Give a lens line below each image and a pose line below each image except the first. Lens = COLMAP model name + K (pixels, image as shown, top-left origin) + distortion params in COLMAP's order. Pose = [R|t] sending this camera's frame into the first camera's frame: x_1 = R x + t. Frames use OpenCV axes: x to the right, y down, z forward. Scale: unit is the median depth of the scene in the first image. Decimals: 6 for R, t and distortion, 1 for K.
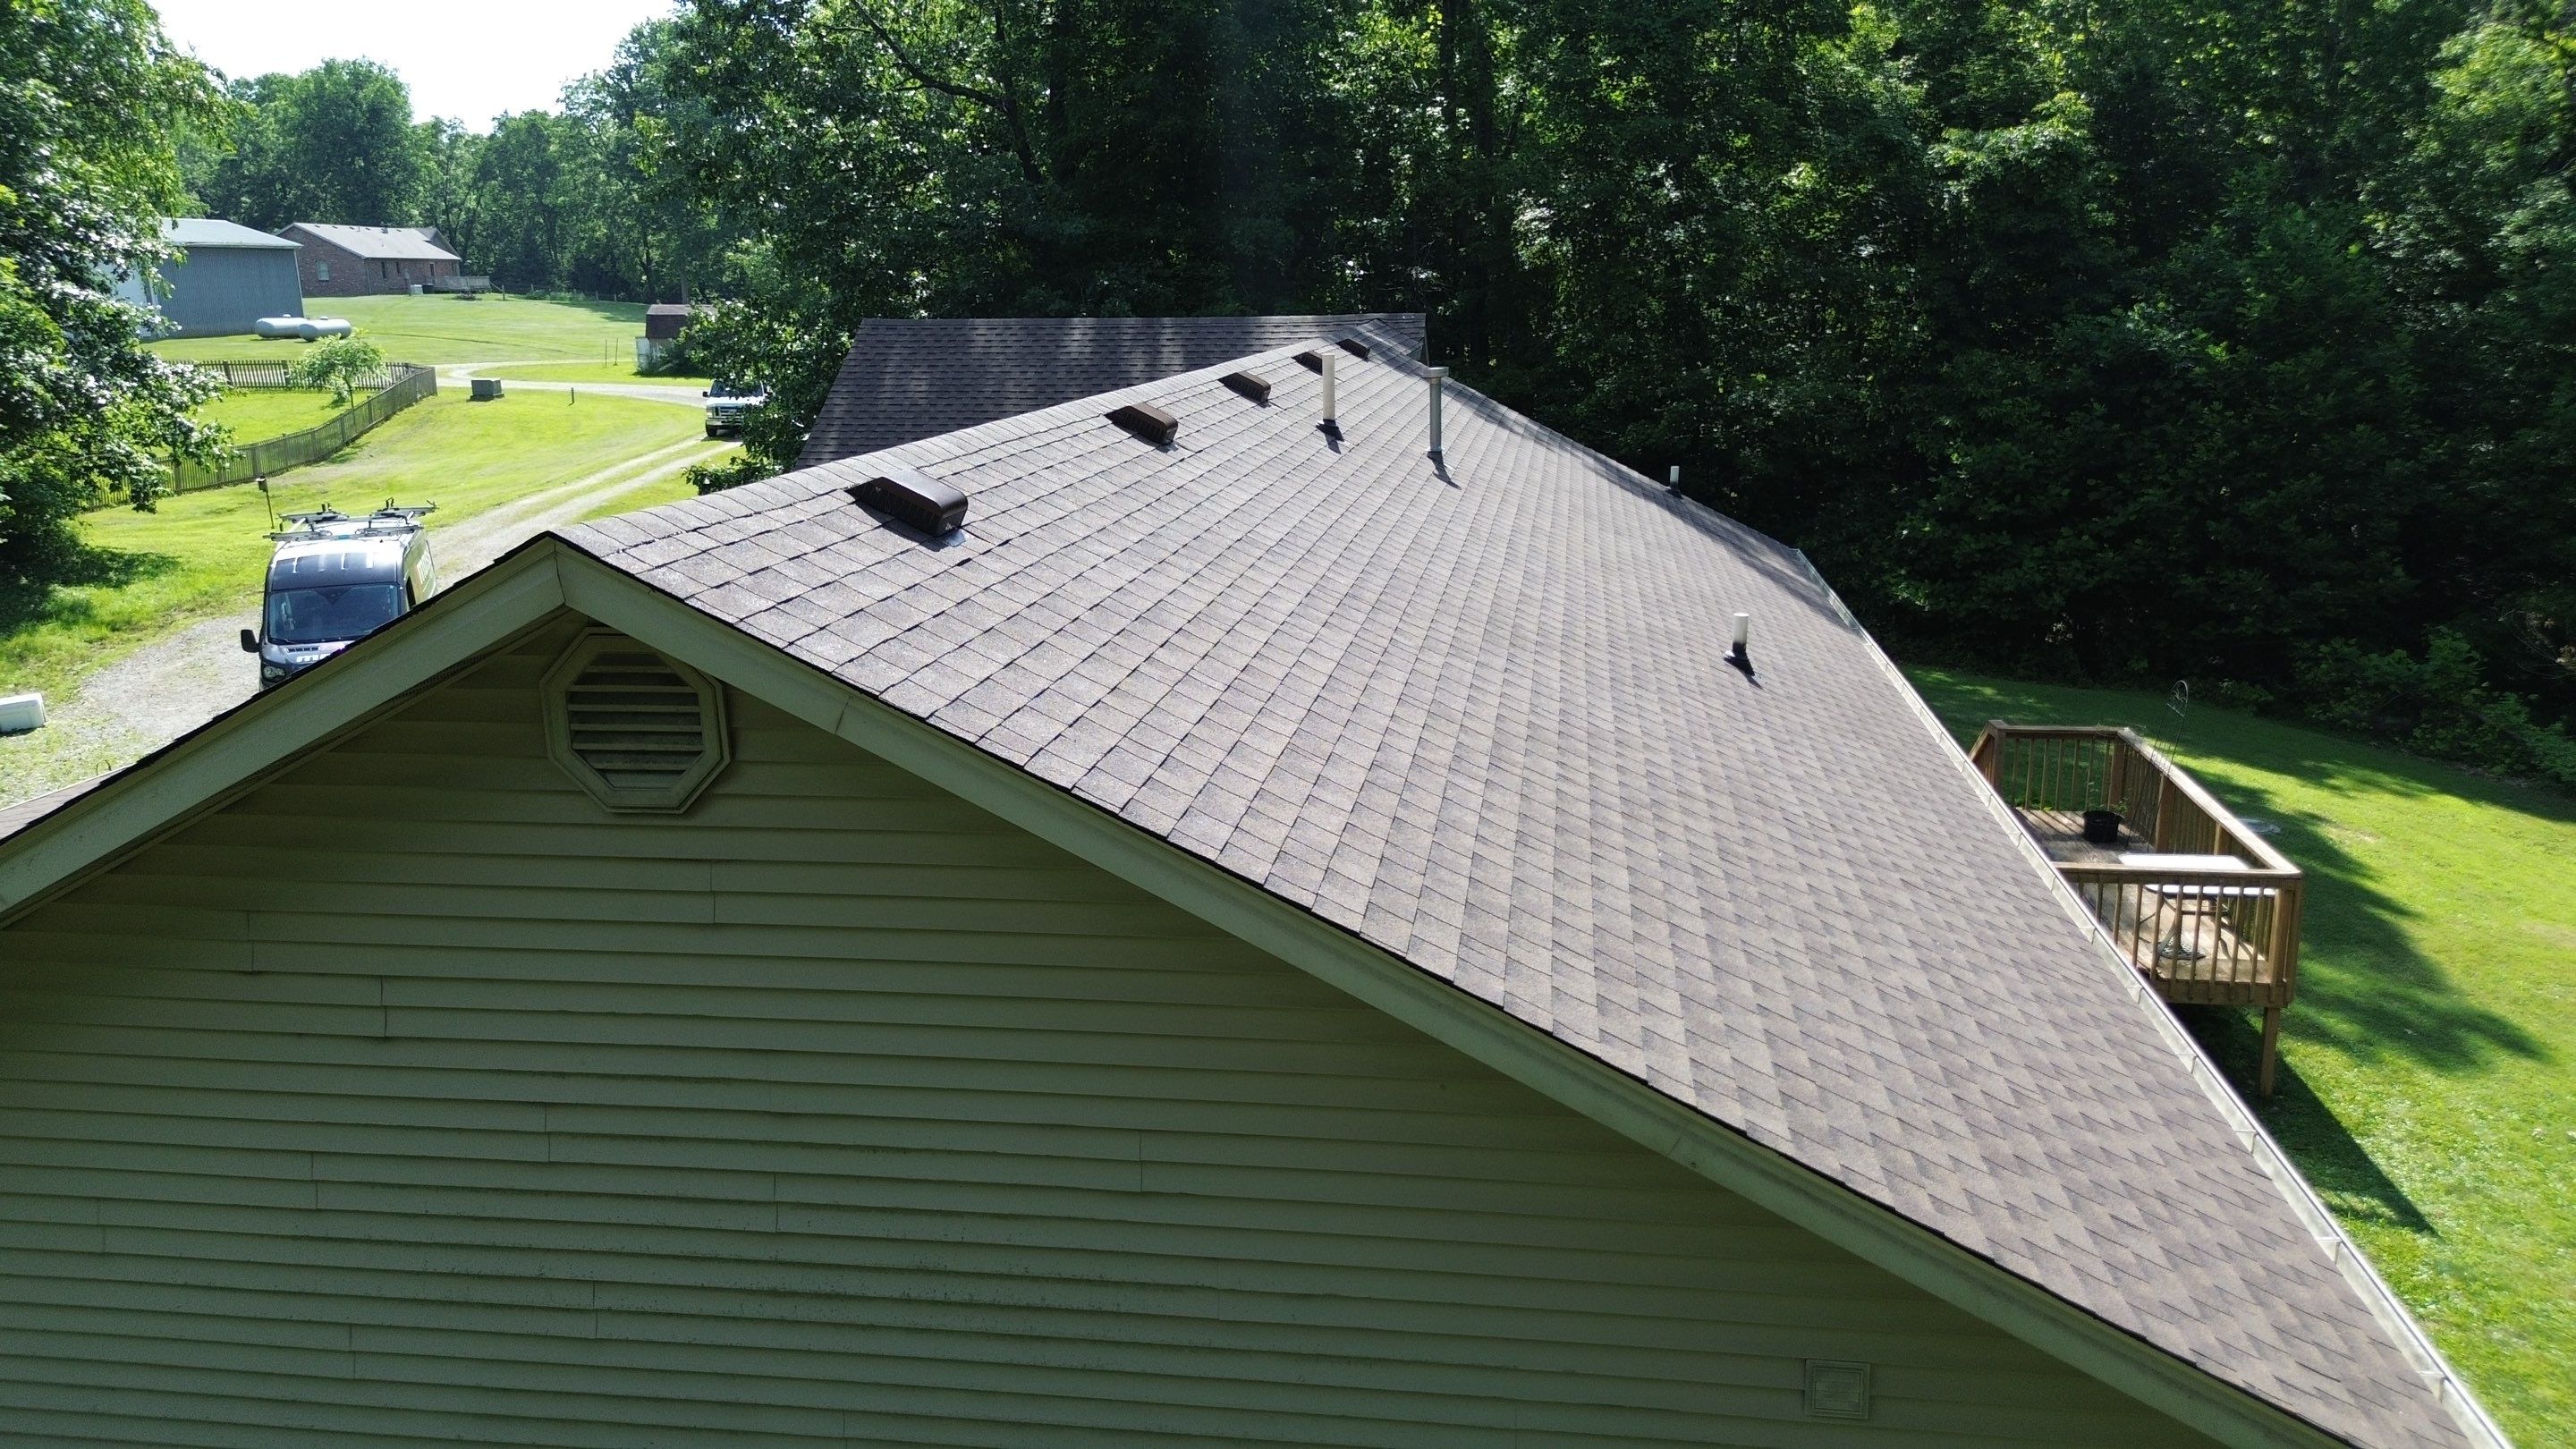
lens RADIAL K [[1753.8, 0, 1351.8], [0, 1753.8, 726.7], [0, 0, 1]] dist [0.057366, -0.042593]
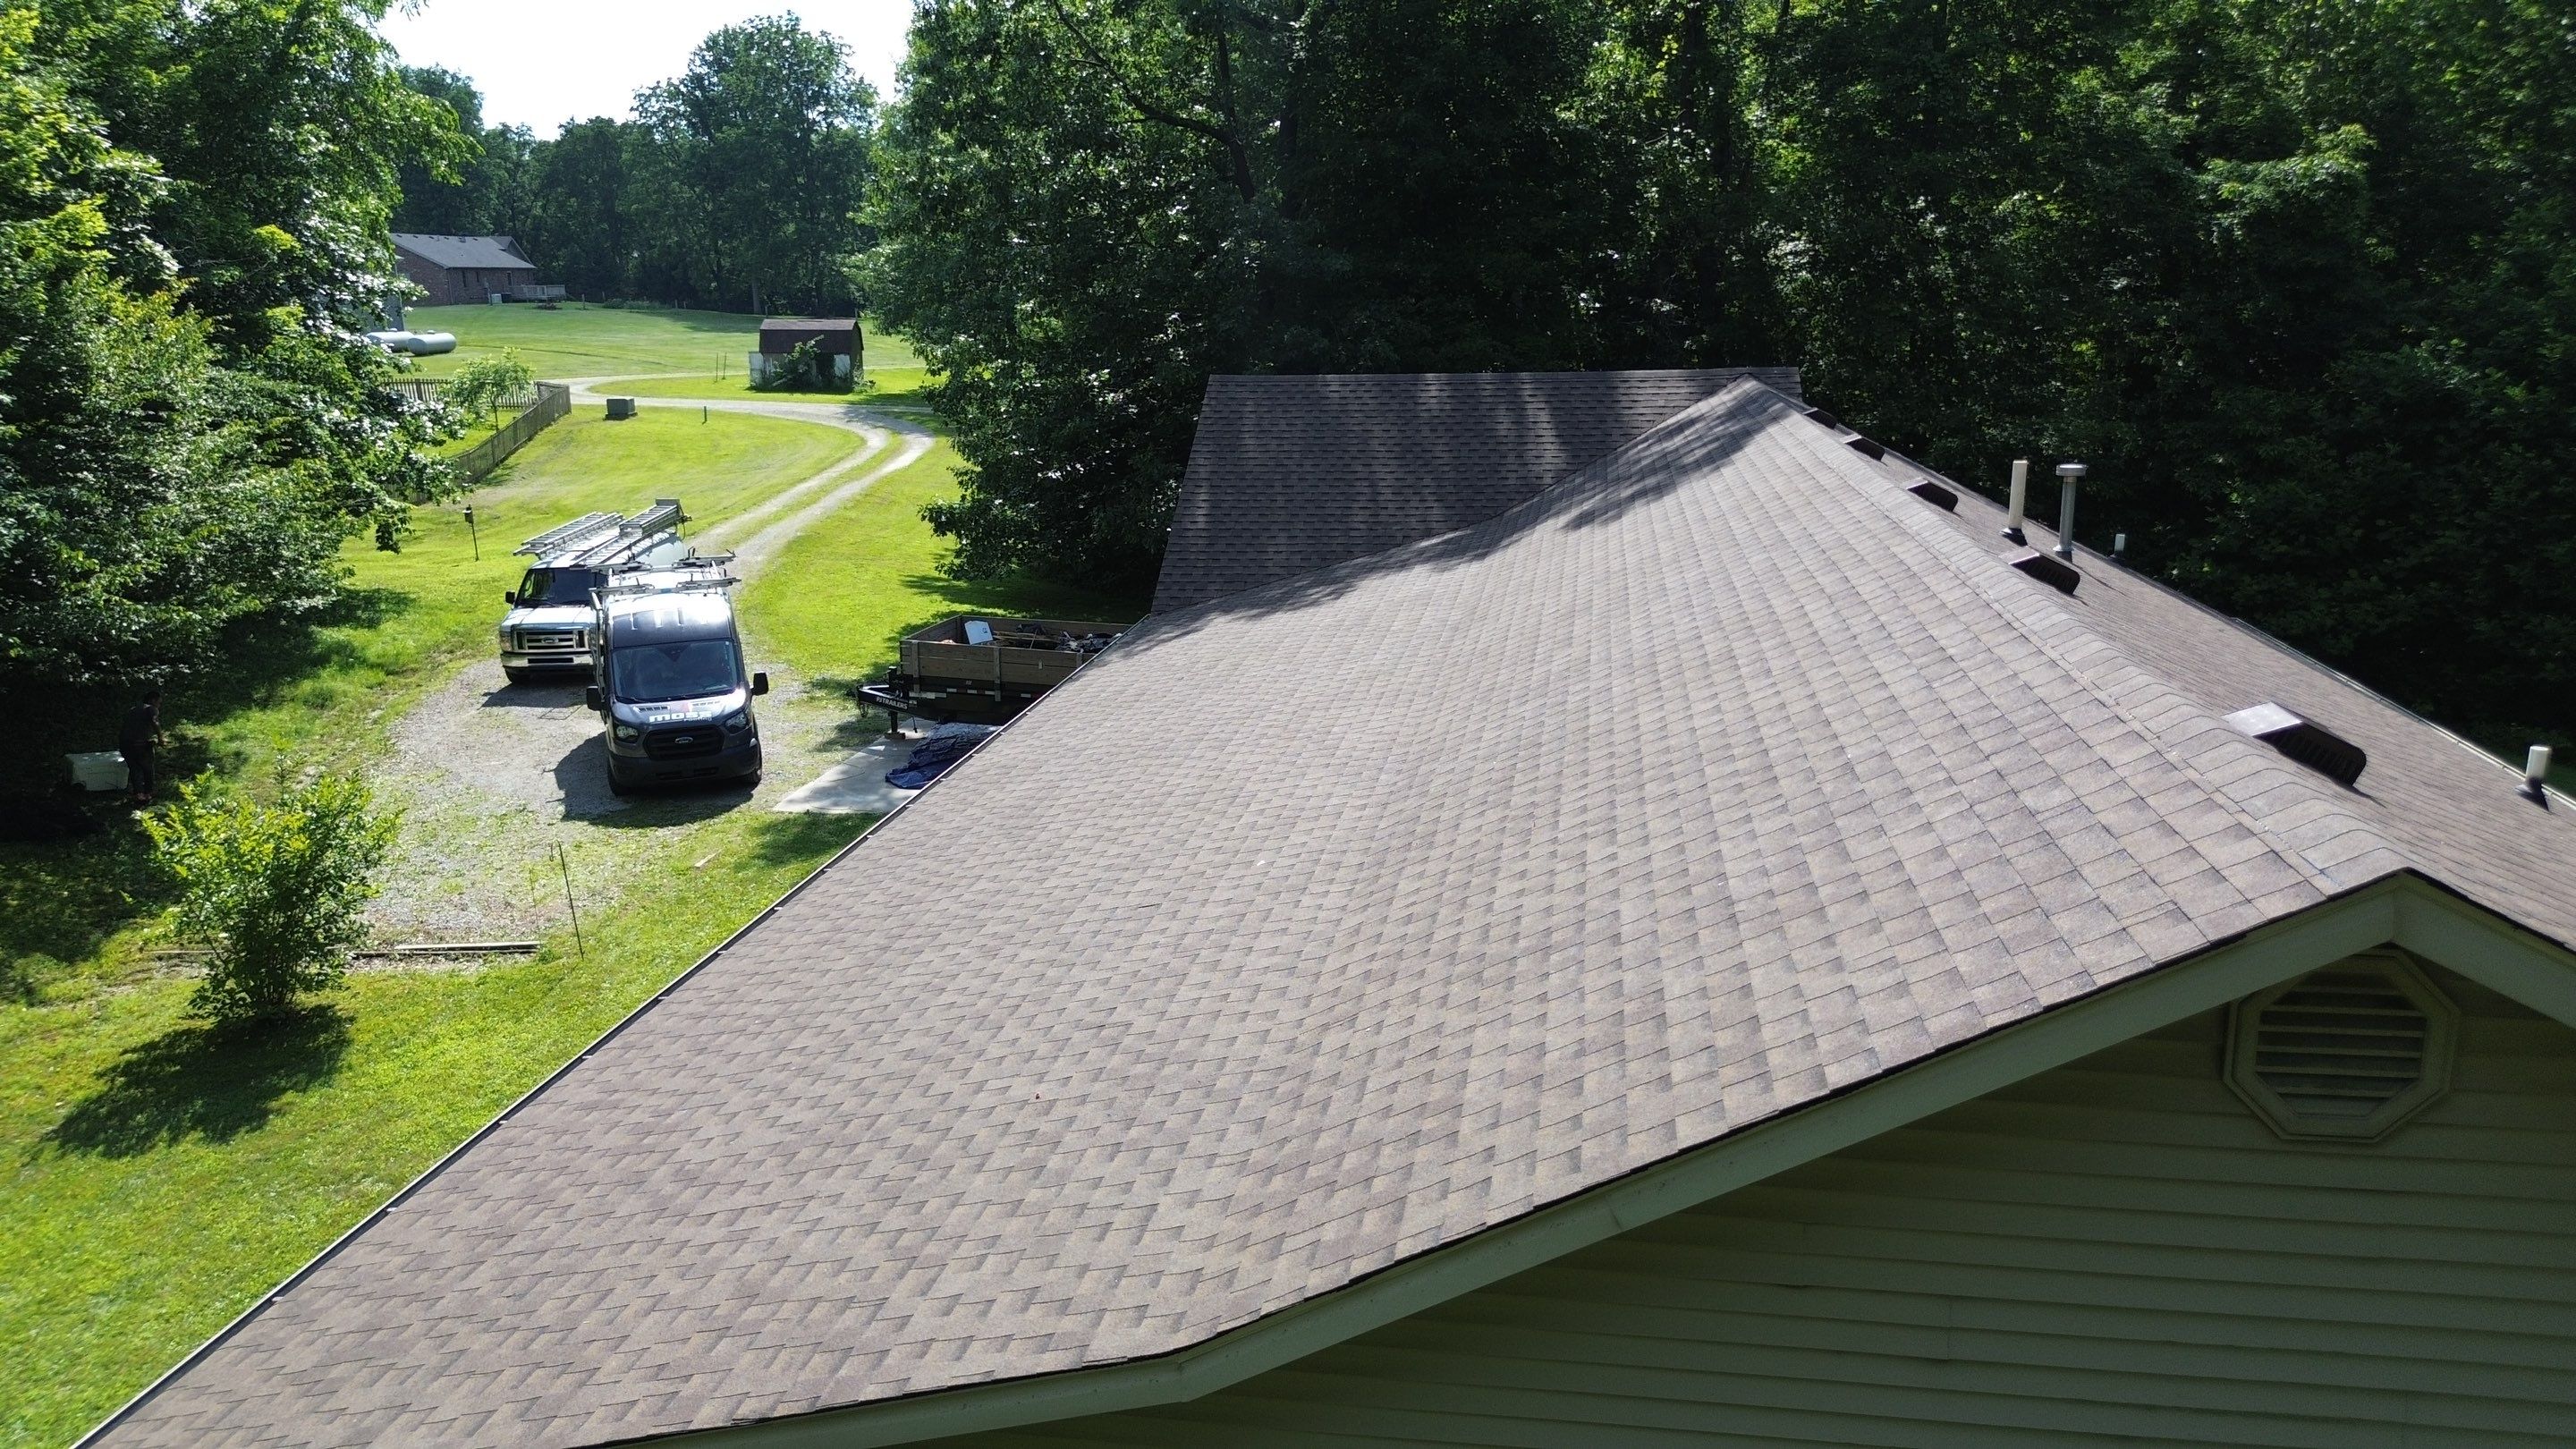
lens RADIAL K [[1753.8, 0, 1351.8], [0, 1753.8, 726.7], [0, 0, 1]] dist [0.057366, -0.042593]
pose [[0.999946, 0.001619, -0.010282, -0.129898], [-0.001609, 0.999998, 0.000986, -0.023973], [0.010284, -0.000970, 0.999947, 0.011171]]
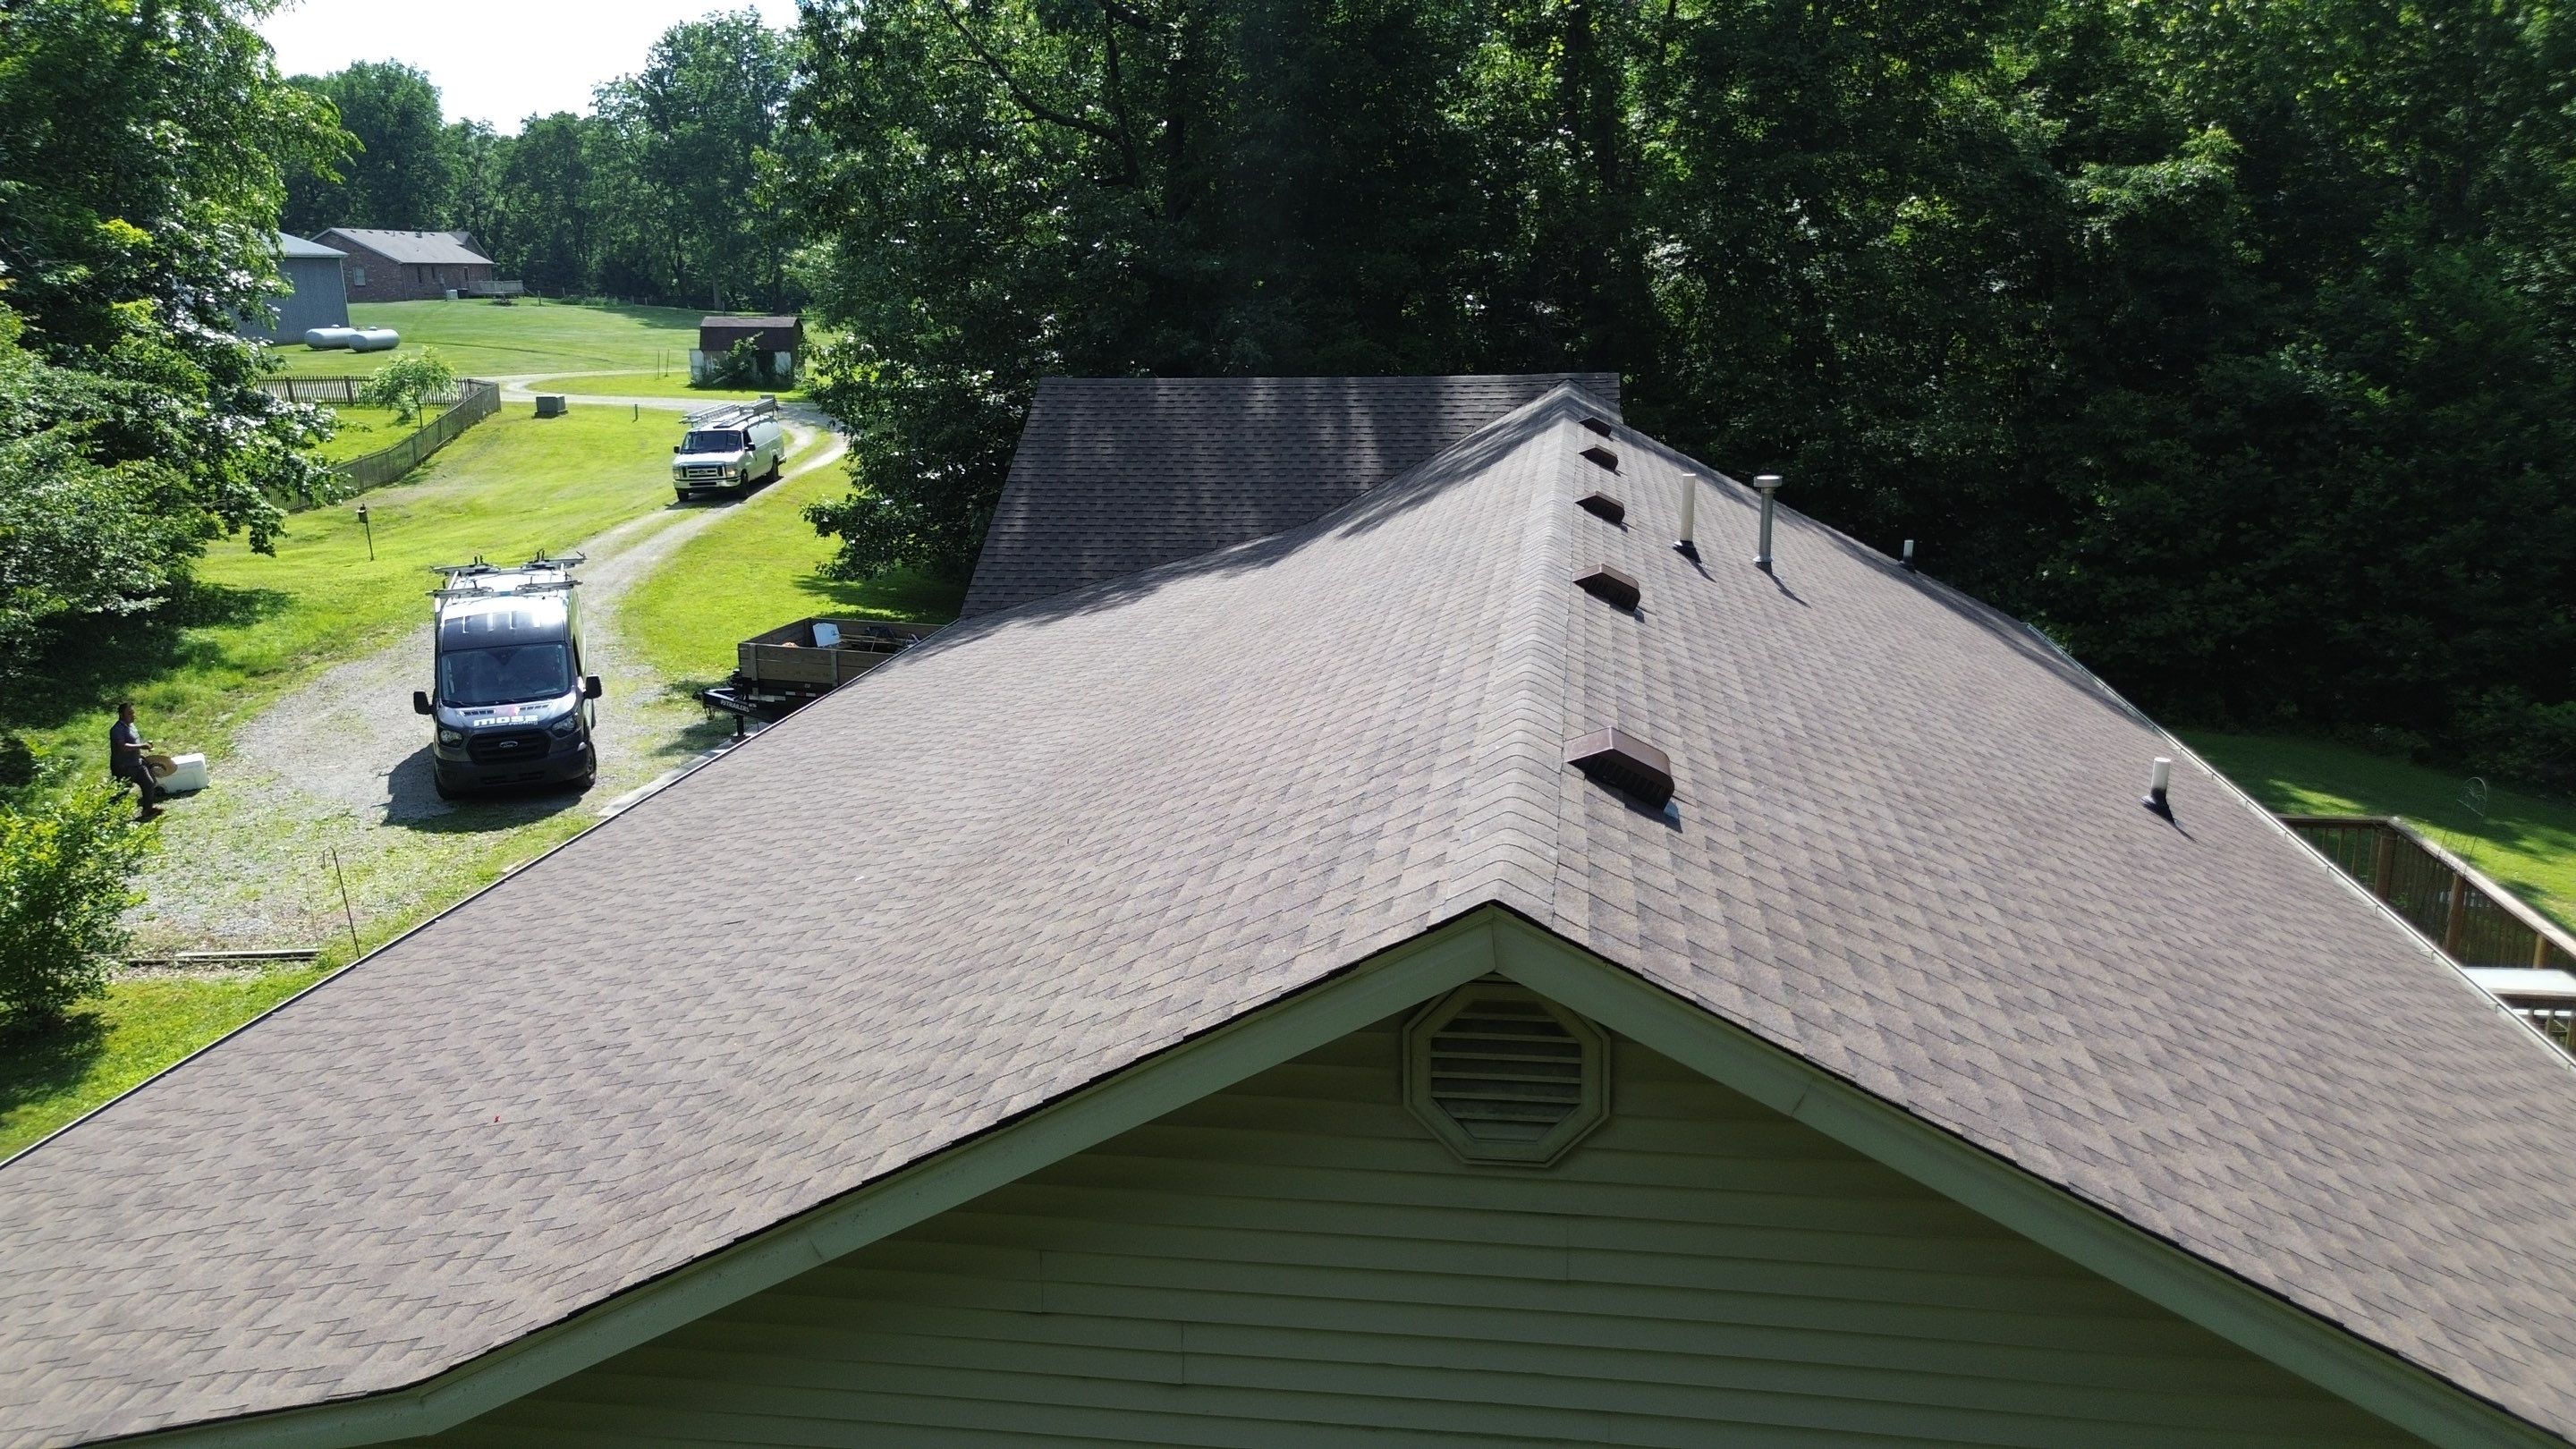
lens RADIAL K [[1753.8, 0, 1351.8], [0, 1753.8, 726.7], [0, 0, 1]] dist [0.057366, -0.042593]
pose [[0.999995, 0.001067, -0.002884, -0.069352], [-0.001058, 0.999995, 0.003090, -0.026861], [0.002887, -0.003087, 0.999991, 0.010612]]
